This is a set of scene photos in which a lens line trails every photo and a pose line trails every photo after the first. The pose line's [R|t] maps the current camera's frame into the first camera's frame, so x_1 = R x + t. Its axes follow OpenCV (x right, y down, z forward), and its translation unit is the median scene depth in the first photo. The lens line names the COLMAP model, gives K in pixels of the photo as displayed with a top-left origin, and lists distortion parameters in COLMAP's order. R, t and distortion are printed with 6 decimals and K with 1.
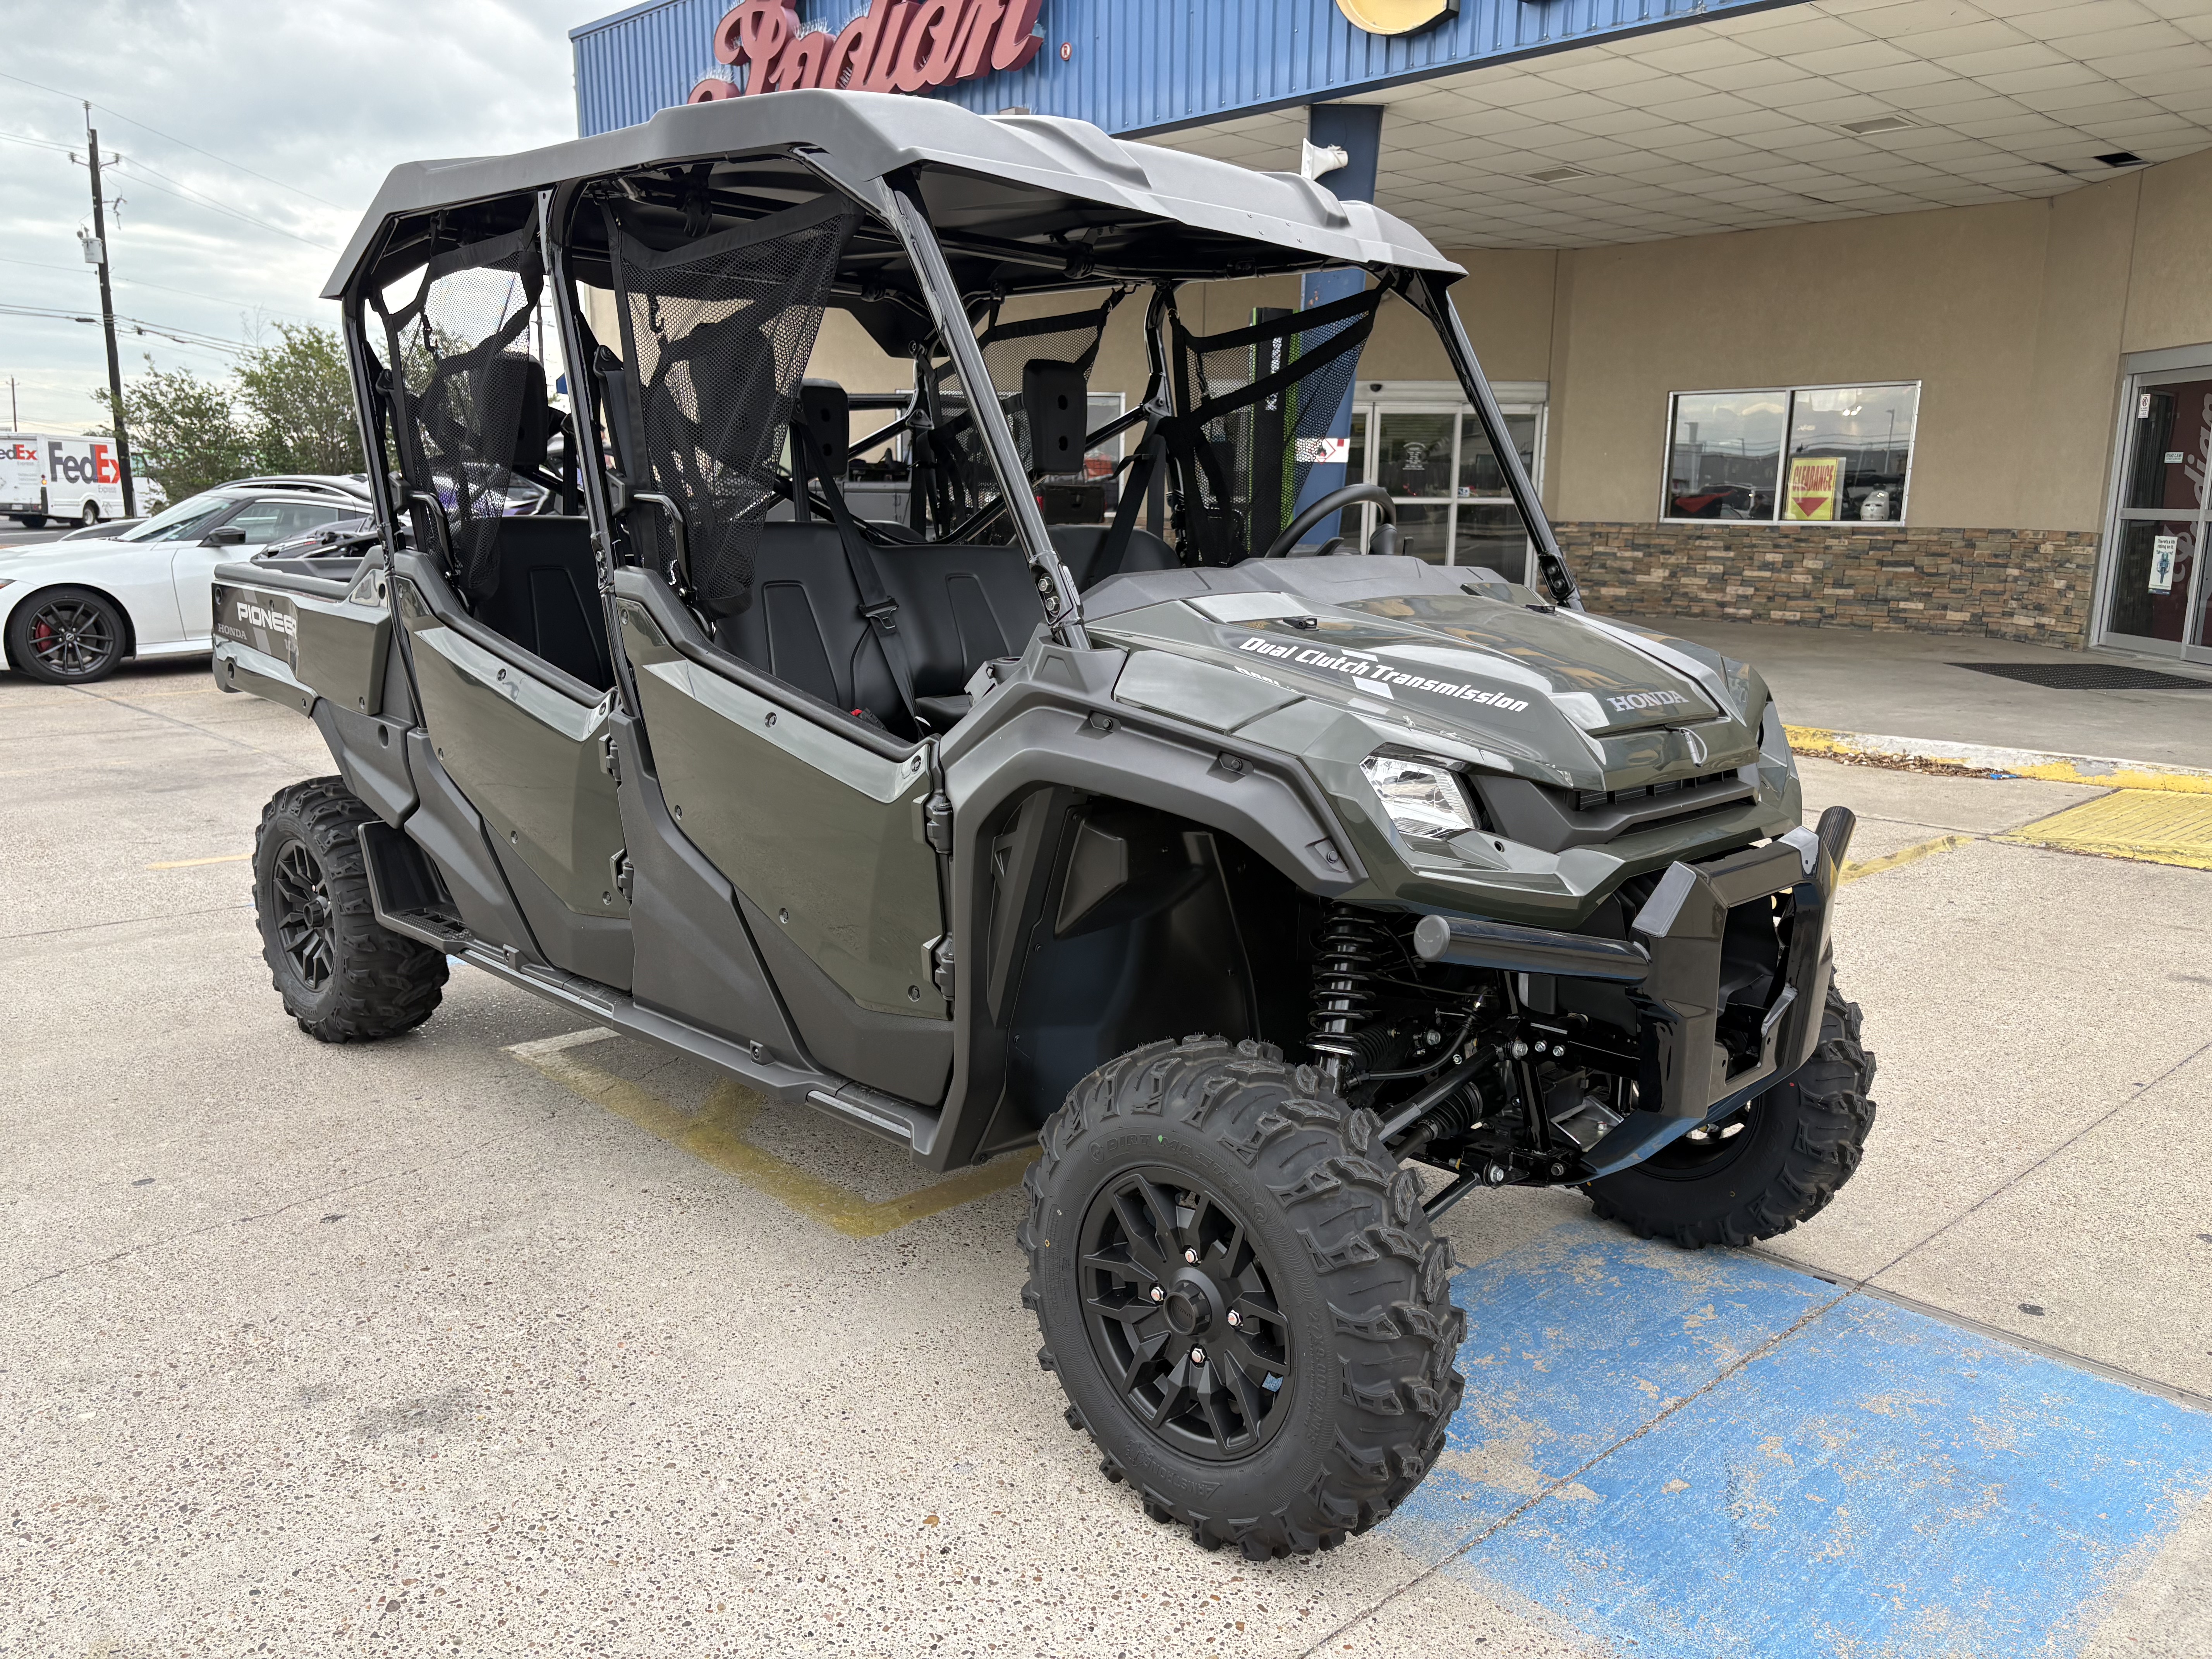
lens RADIAL K [[1676.1, 0, 1096.4], [0, 1676.1, 845.7], [0, 0, 1]] dist [0.055286, -0.068221]
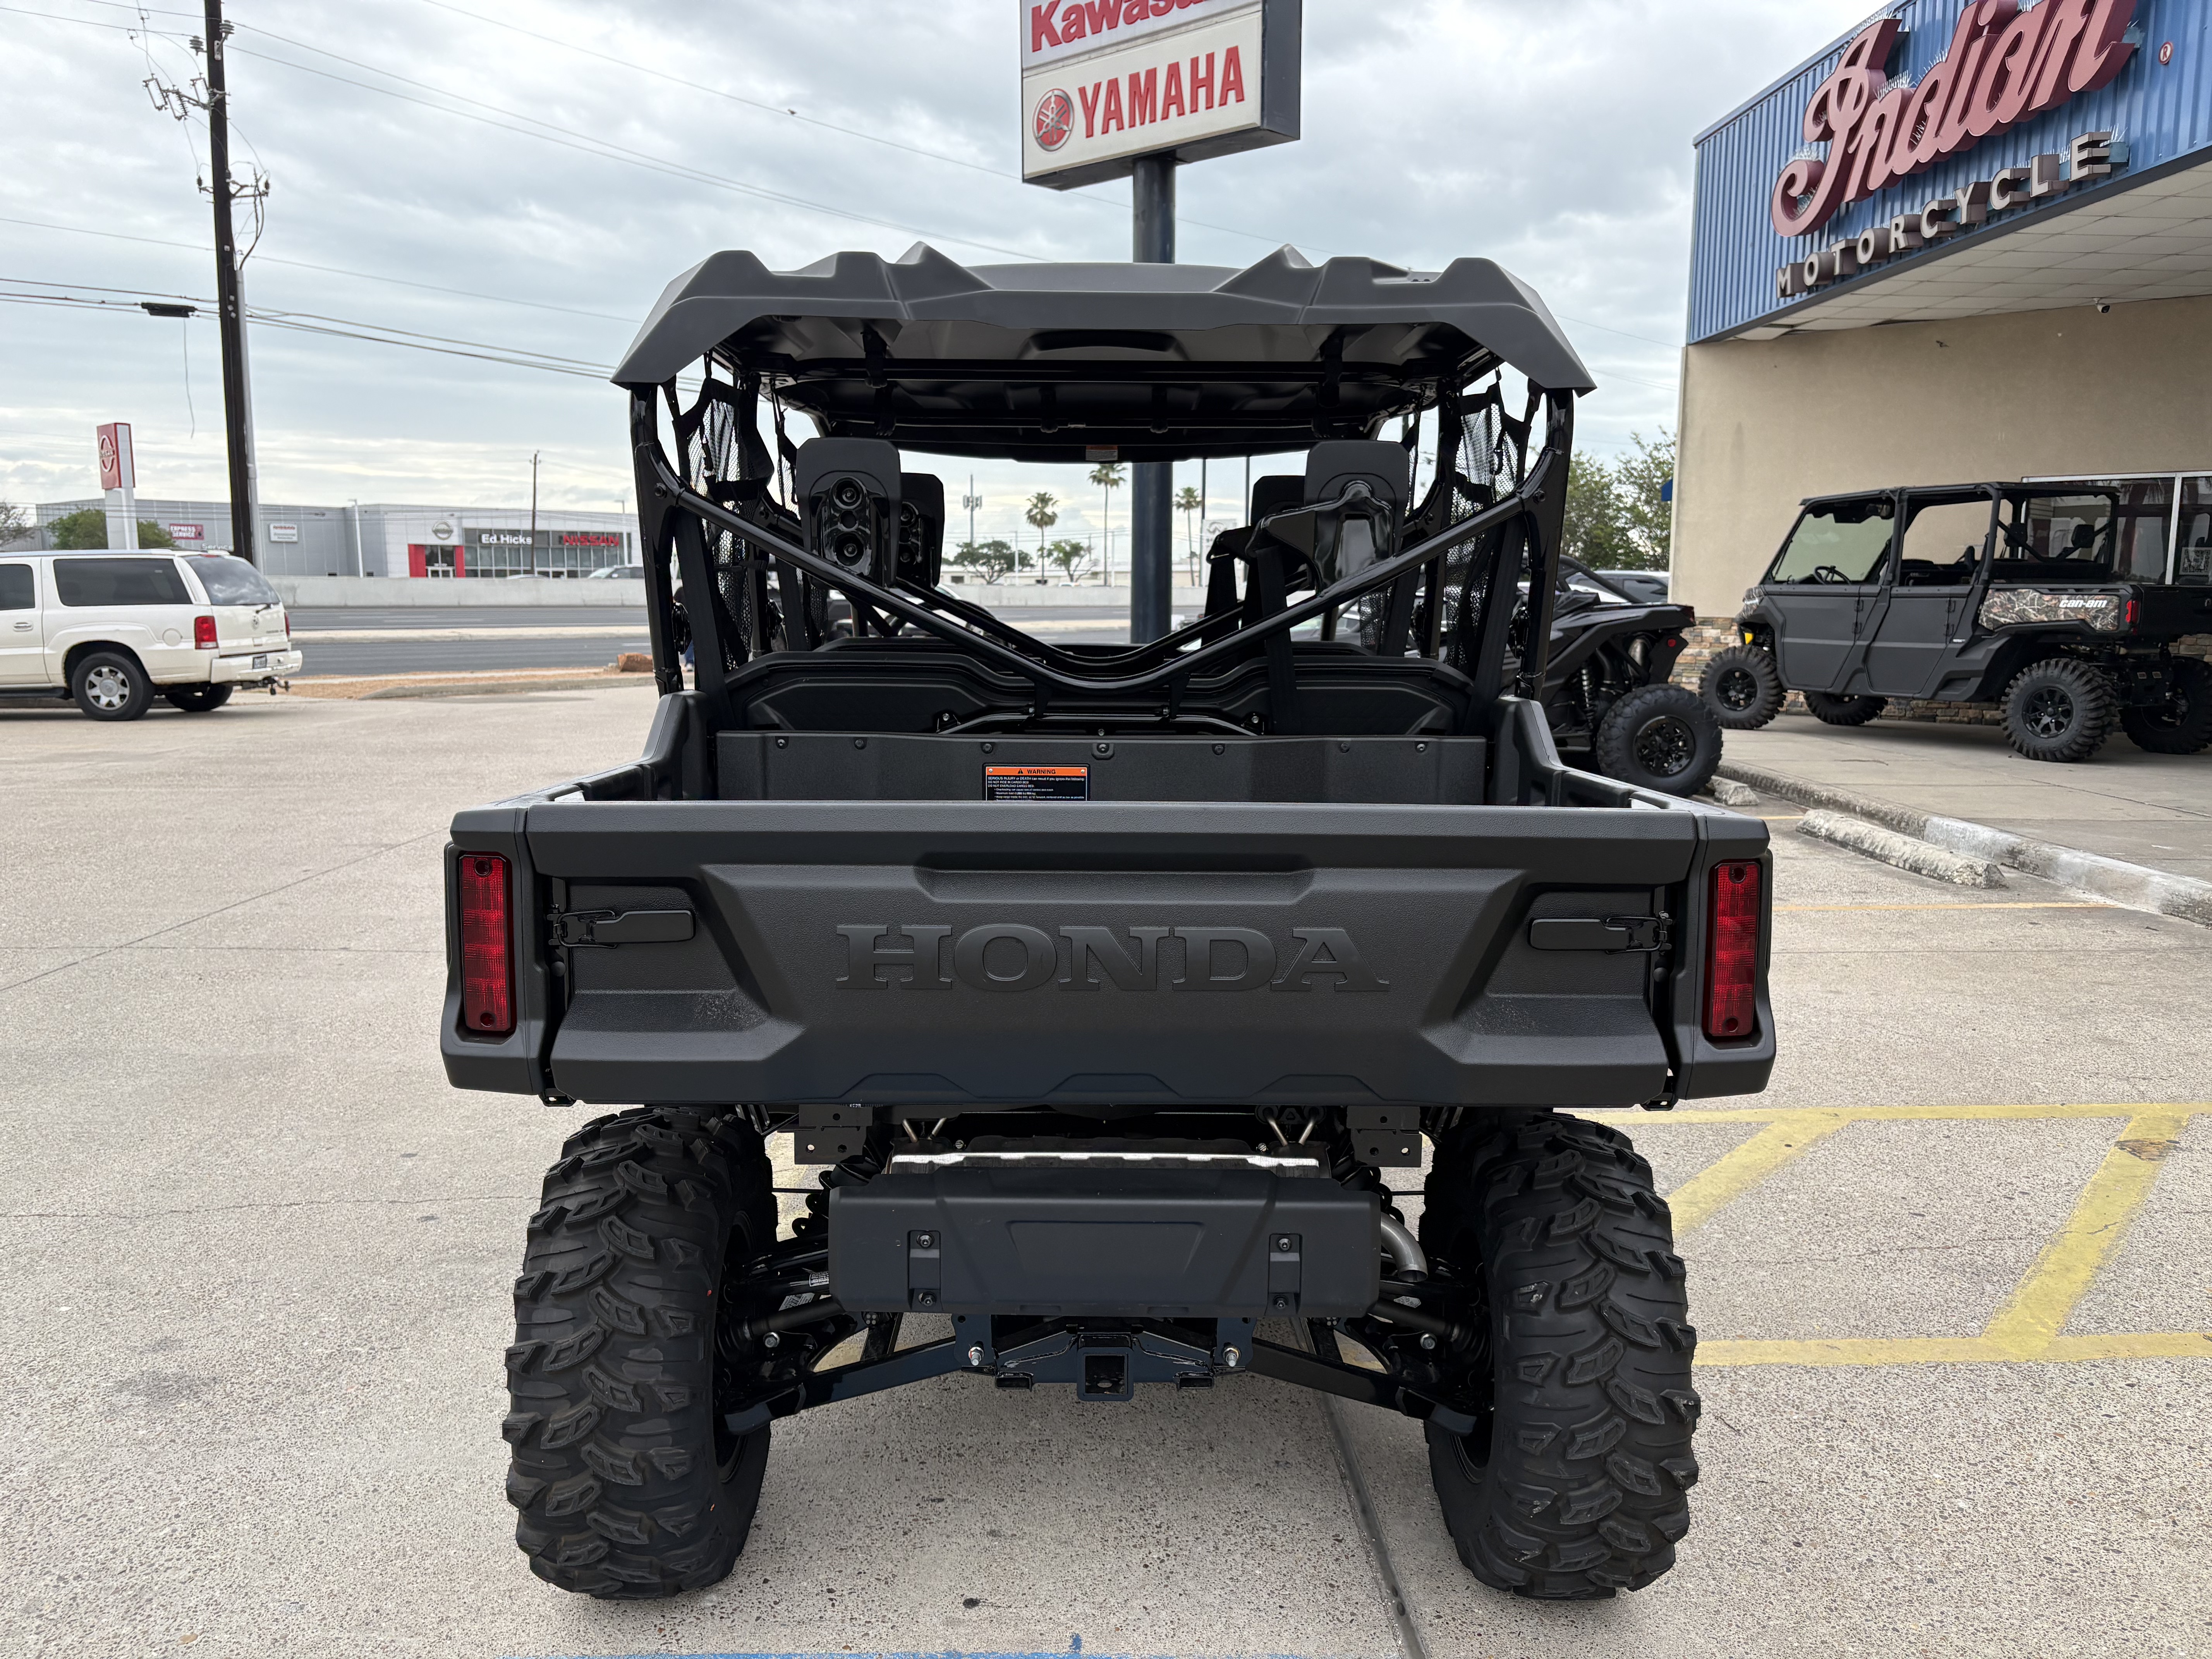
lens RADIAL K [[1676.1, 0, 1091.1], [0, 1676.1, 844.9], [0, 0, 1]] dist [0.055286, -0.068221]
pose [[0.738916, 0.092398, -0.667432, 0.163018], [-0.132882, 0.991082, -0.009911, -0.022363], [0.660565, 0.096014, 0.744604, 0.098911]]
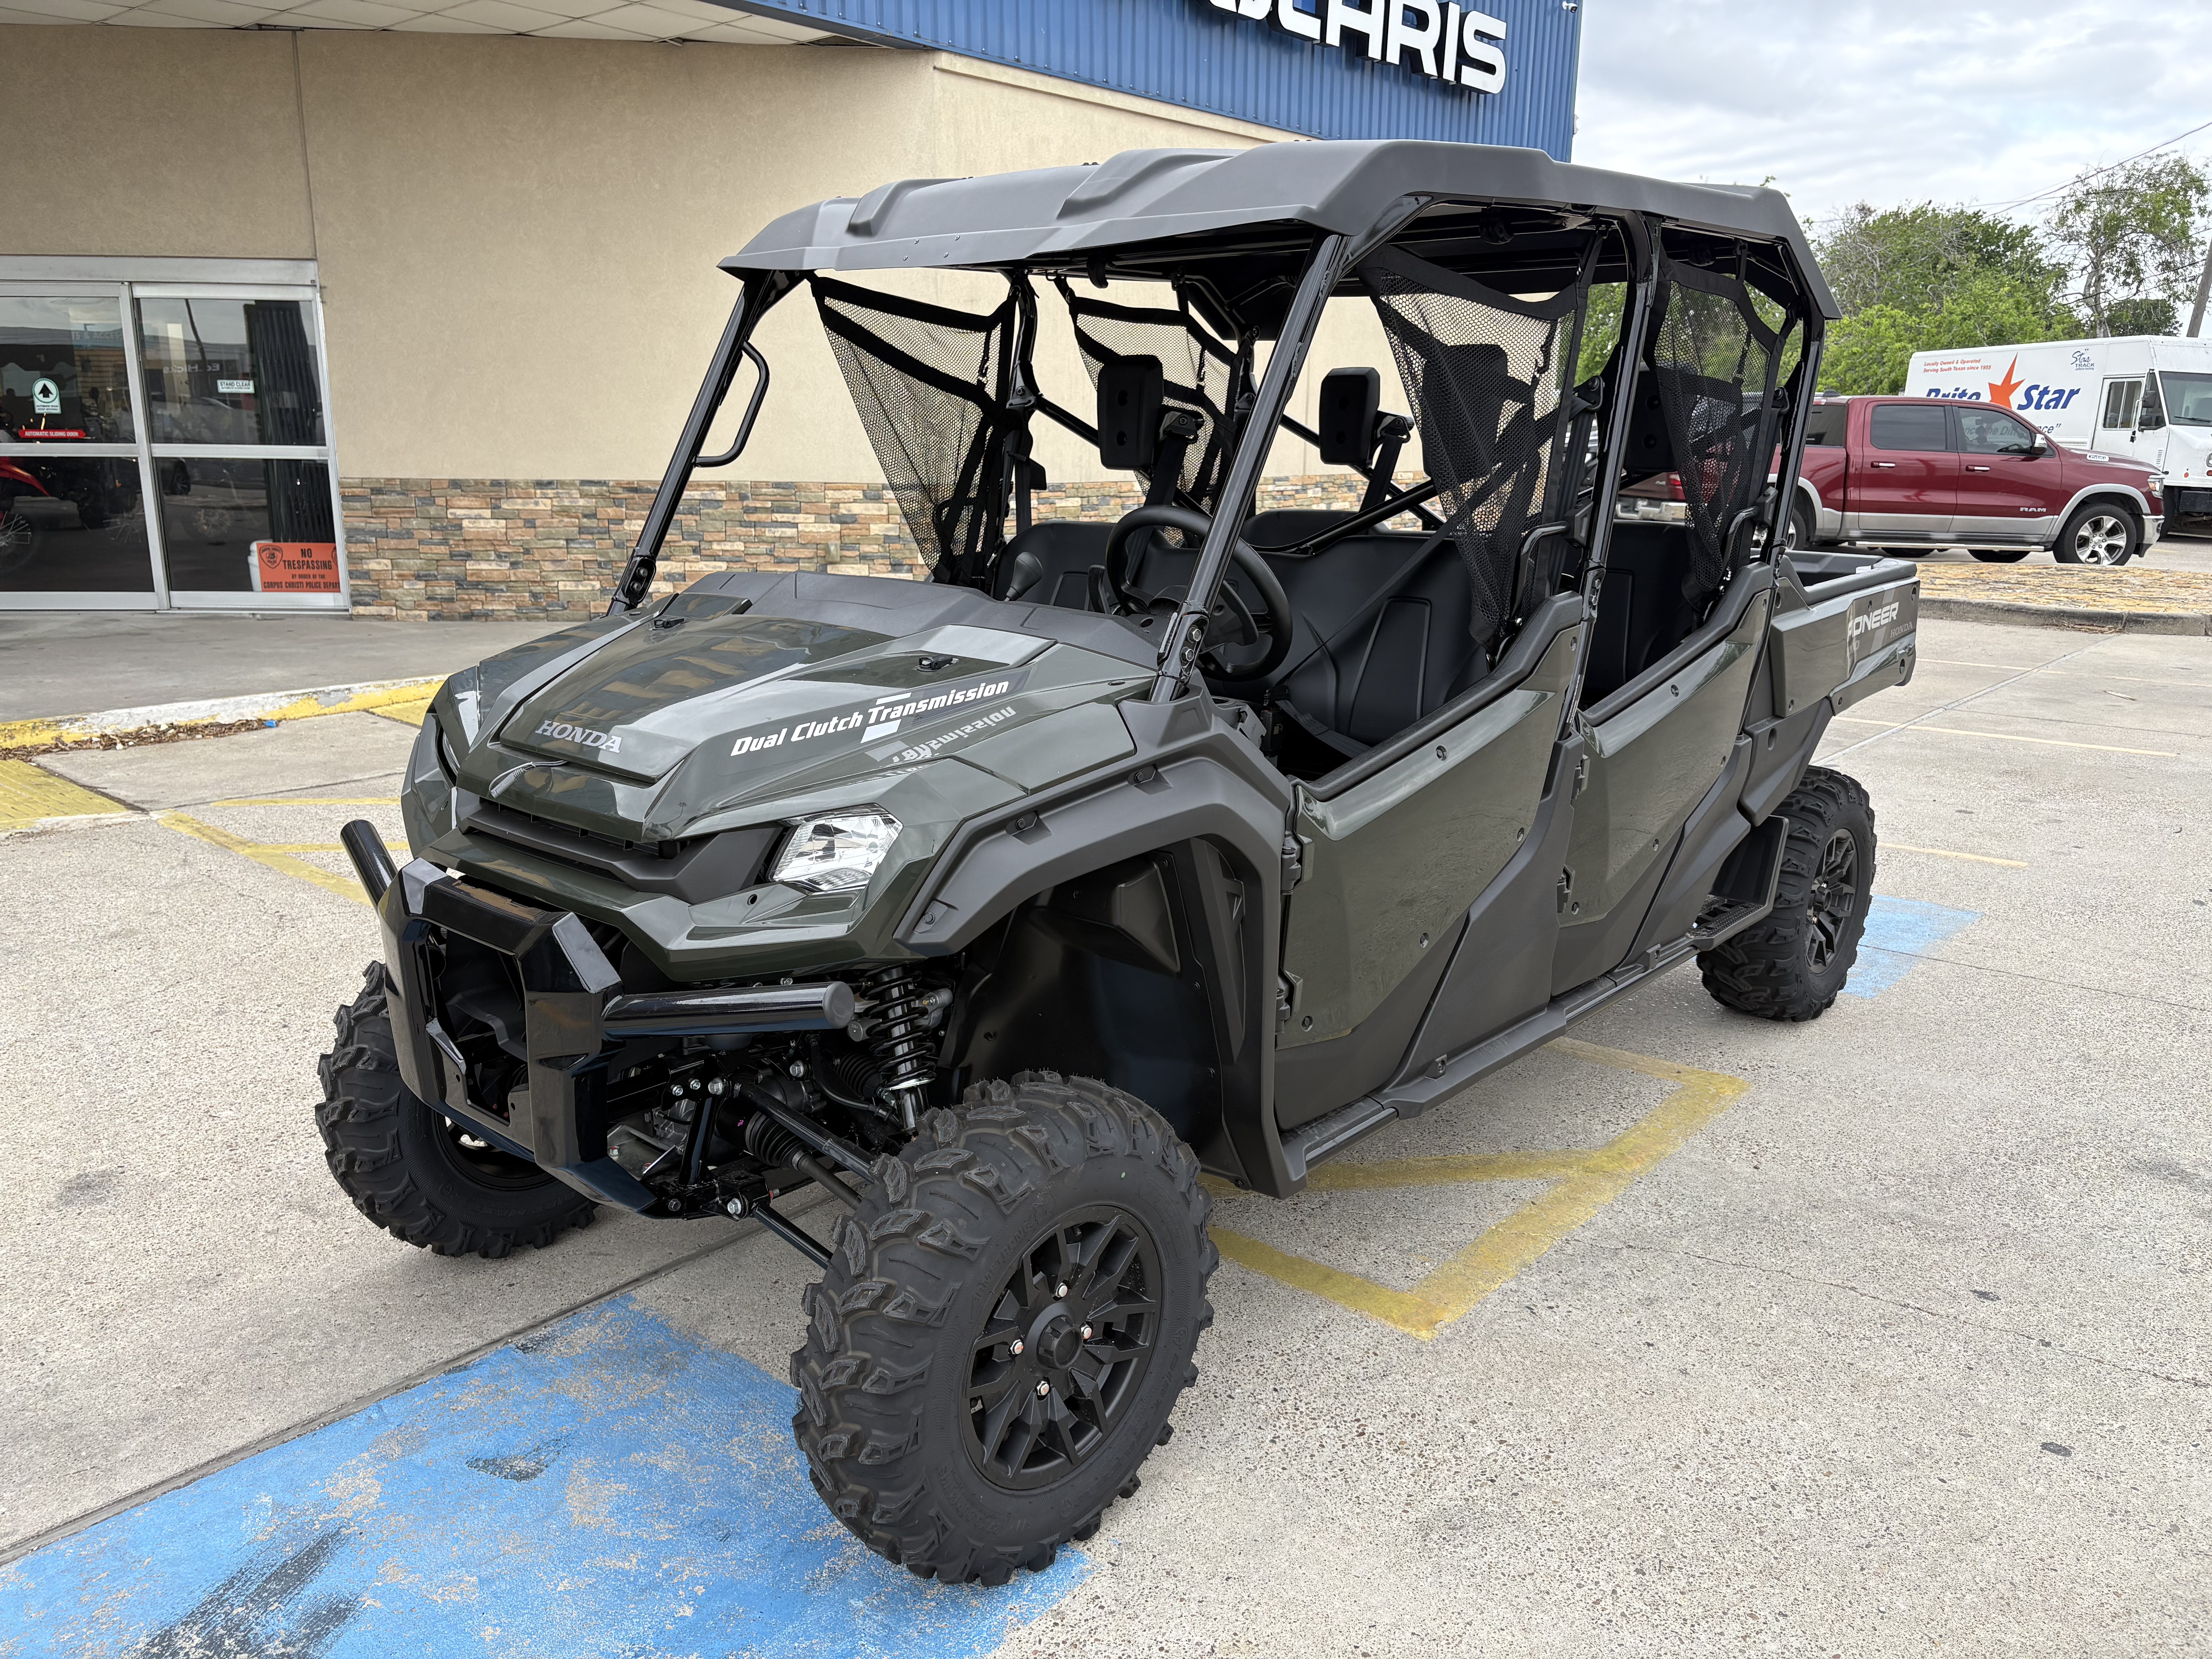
lens RADIAL K [[1676.1, 0, 1106.9], [0, 1676.1, 824.6], [0, 0, 1]] dist [0.055286, -0.068221]
pose [[-0.100994, -0.241036, 0.965247, -0.309068], [0.195771, 0.946423, 0.256819, -0.090362], [-0.975435, 0.214905, -0.048395, 0.362846]]
